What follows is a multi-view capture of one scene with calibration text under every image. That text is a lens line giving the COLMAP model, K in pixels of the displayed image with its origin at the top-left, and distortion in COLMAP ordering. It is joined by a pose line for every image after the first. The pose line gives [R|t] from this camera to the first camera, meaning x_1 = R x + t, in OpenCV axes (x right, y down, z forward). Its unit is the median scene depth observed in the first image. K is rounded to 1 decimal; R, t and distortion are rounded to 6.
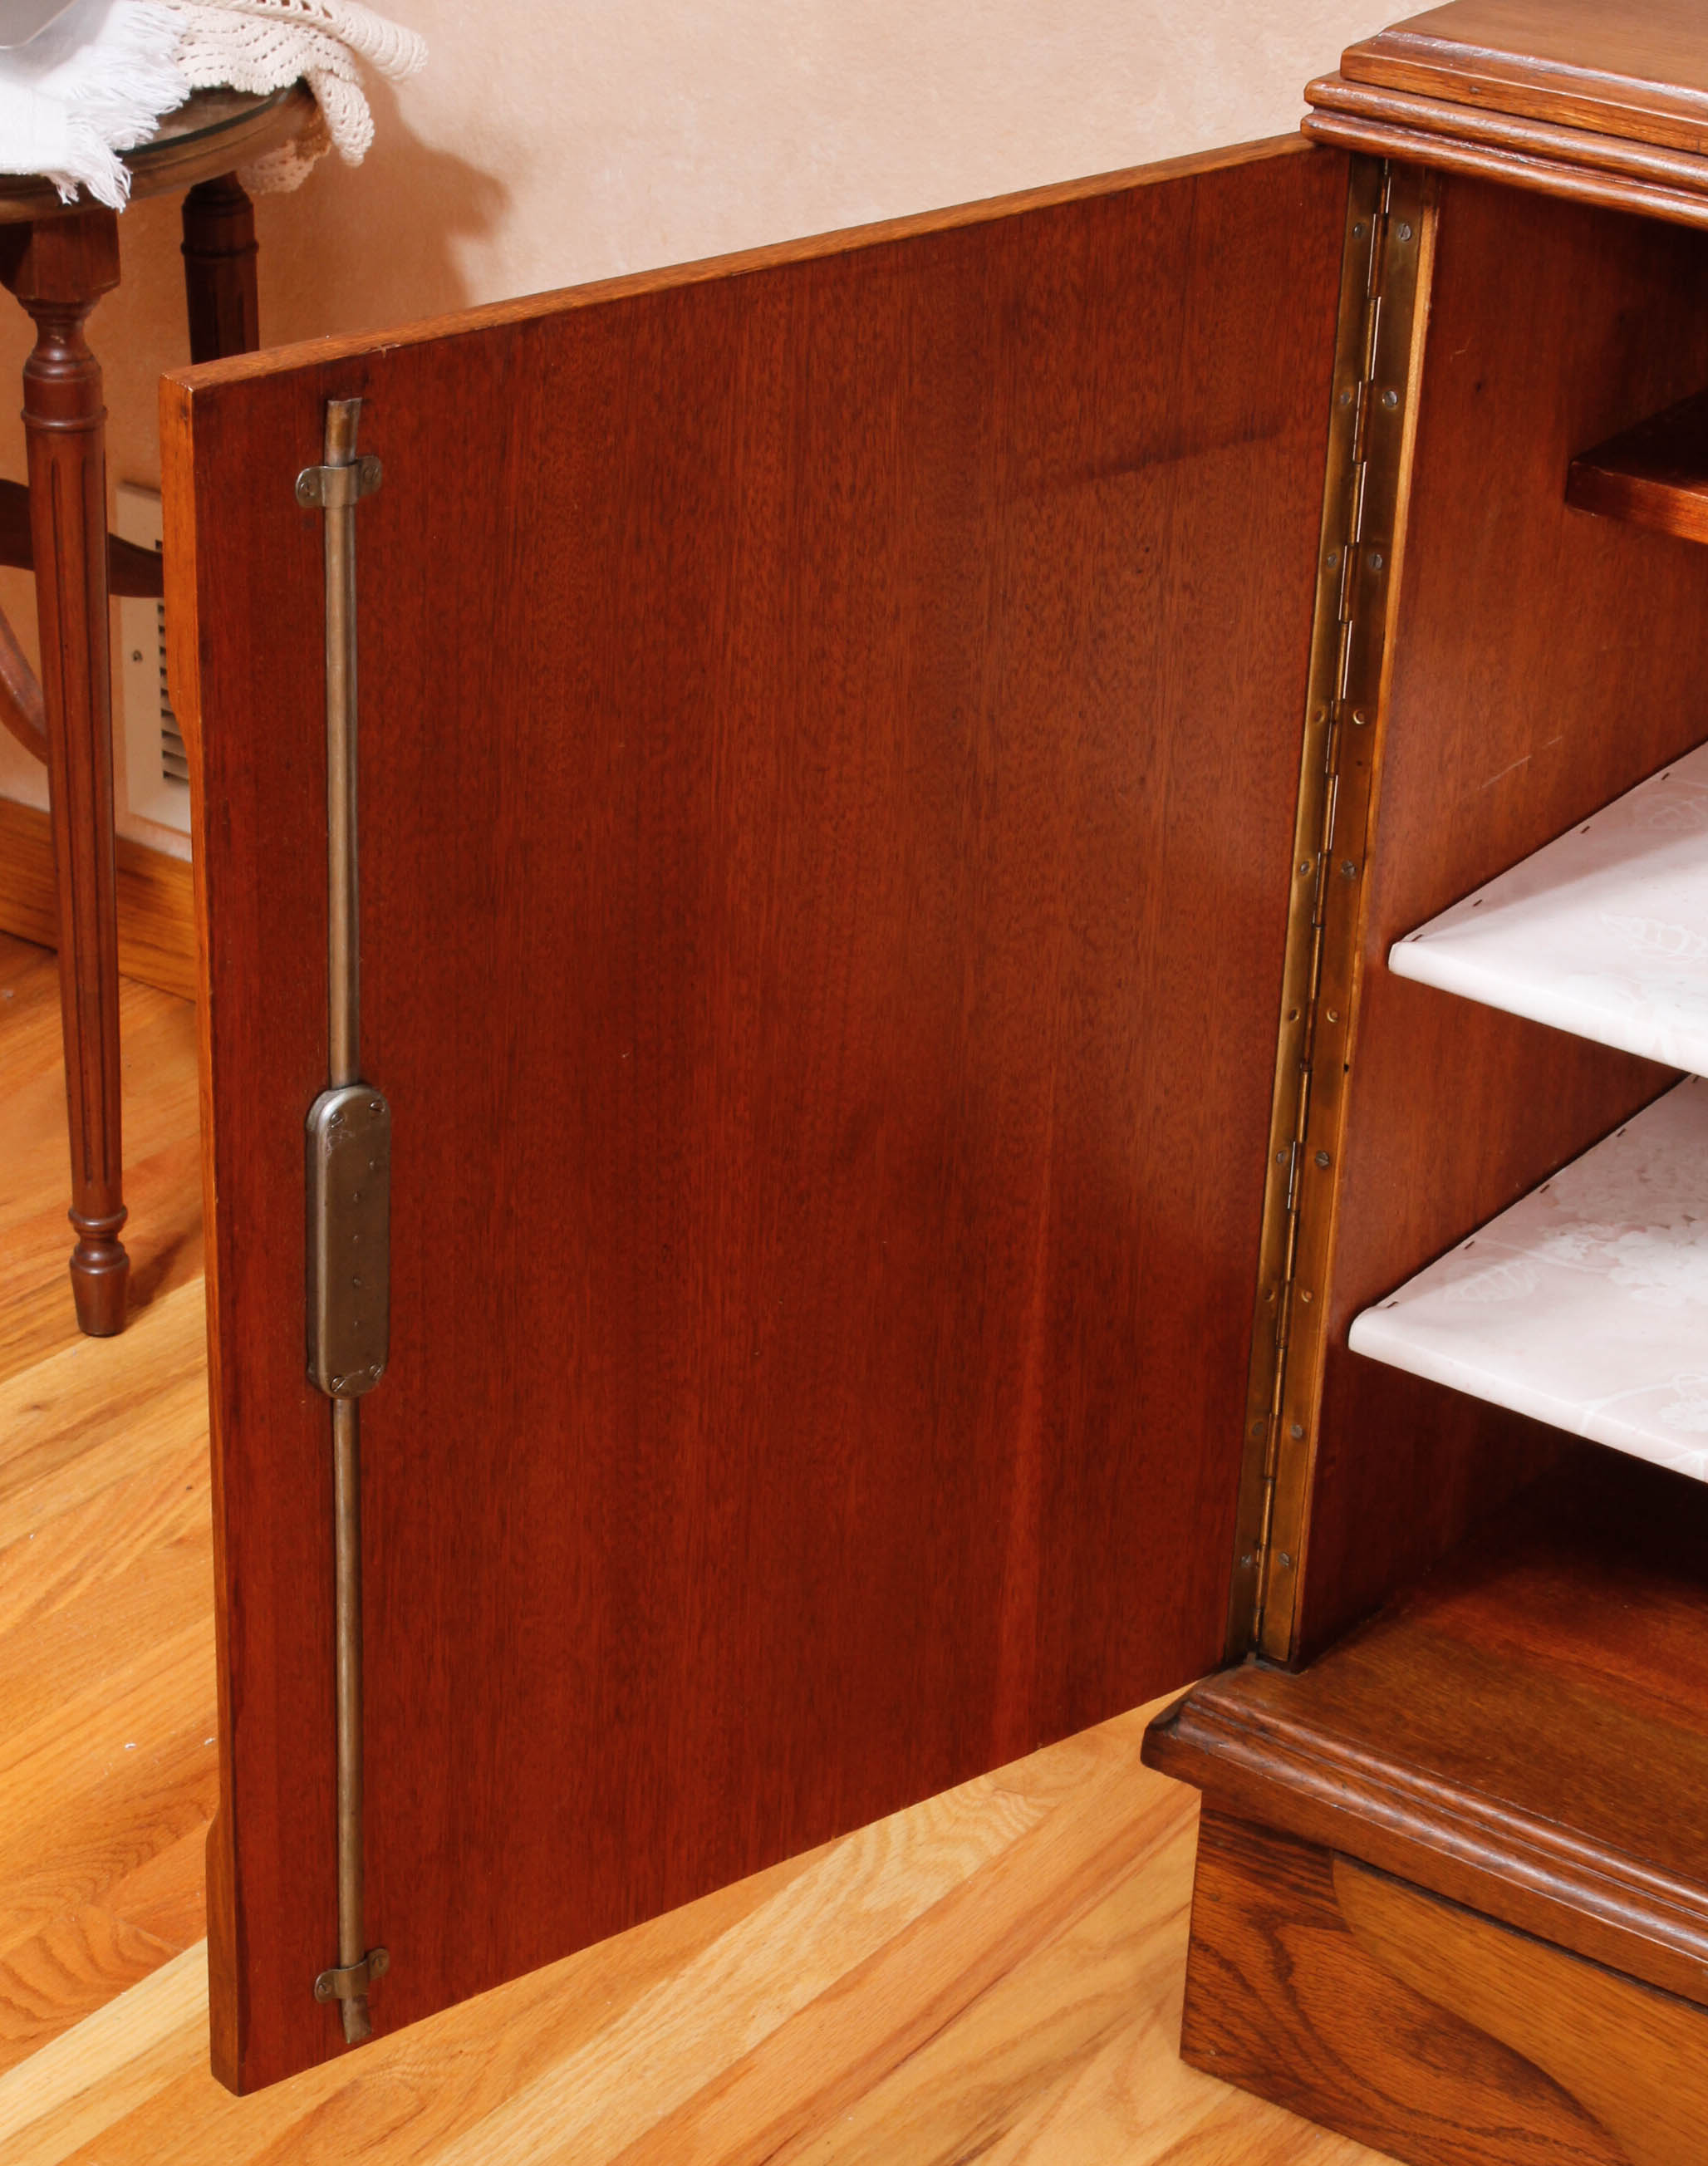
lens RADIAL K [[5022.7, 0, 867.1], [0, 5022.7, 1252.4], [0, 0, 1]] dist [0.047040, 0.000000]
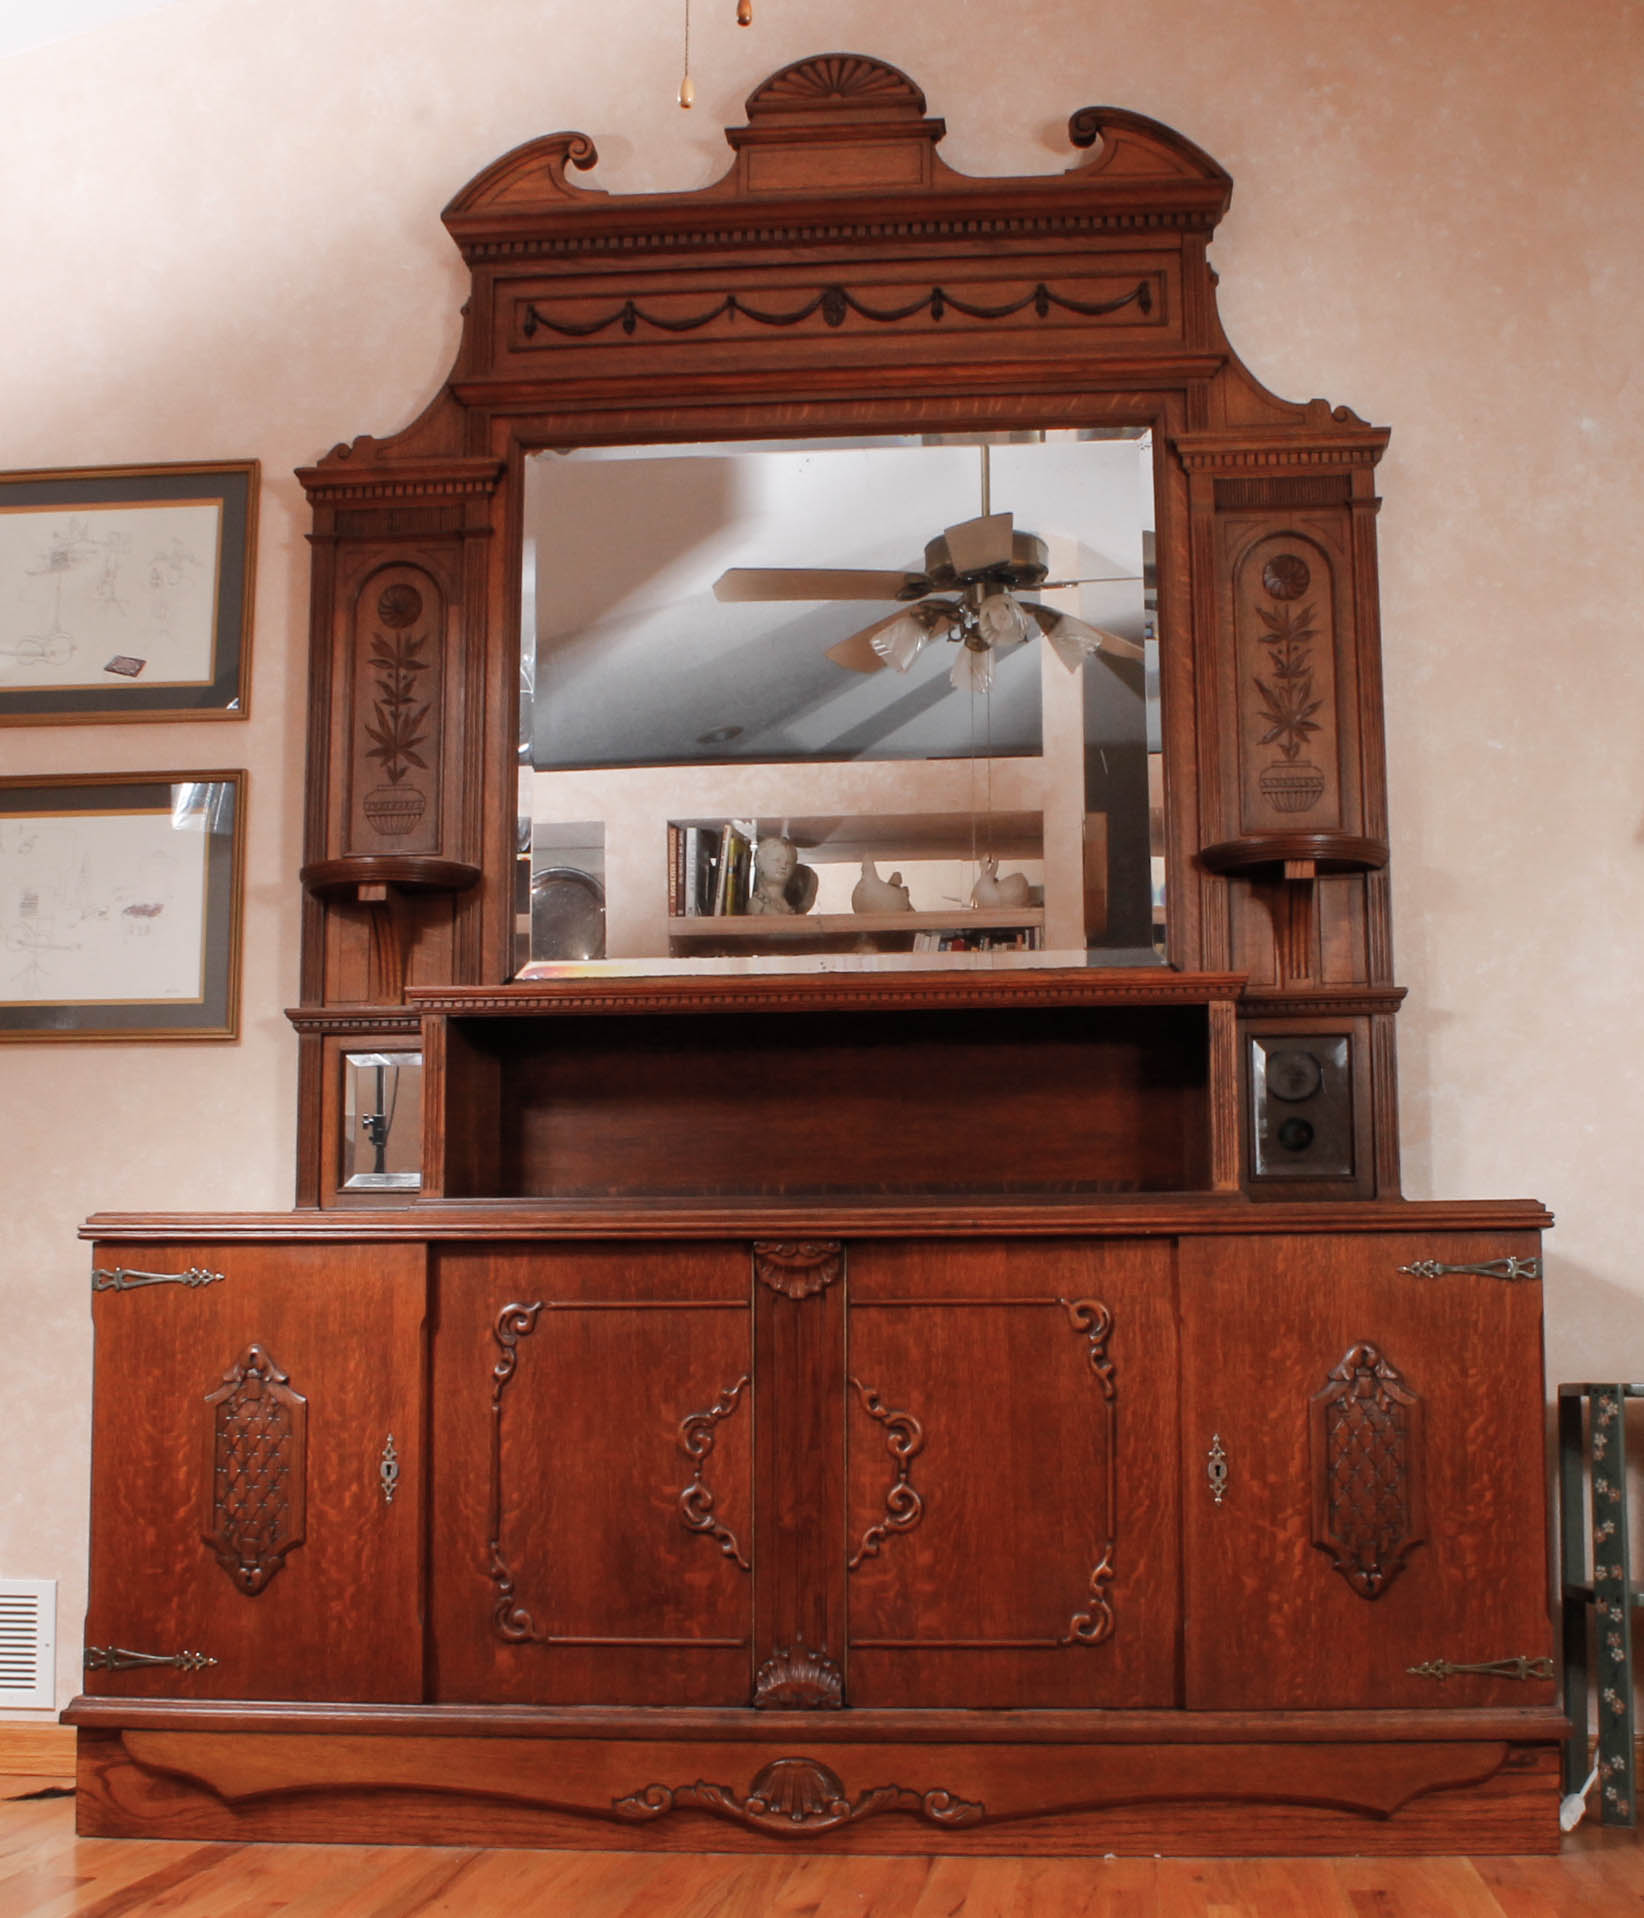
lens RADIAL K [[2609.5, 0, 858.0], [0, 2609.5, 949.6], [0, 0, 1]] dist [-0.150950, 0.000000]
pose [[0.864753, 0.033493, 0.501080, -0.361065], [0.272283, 0.807121, -0.523849, 0.737454], [-0.421977, 0.589436, 0.688840, -0.726587]]
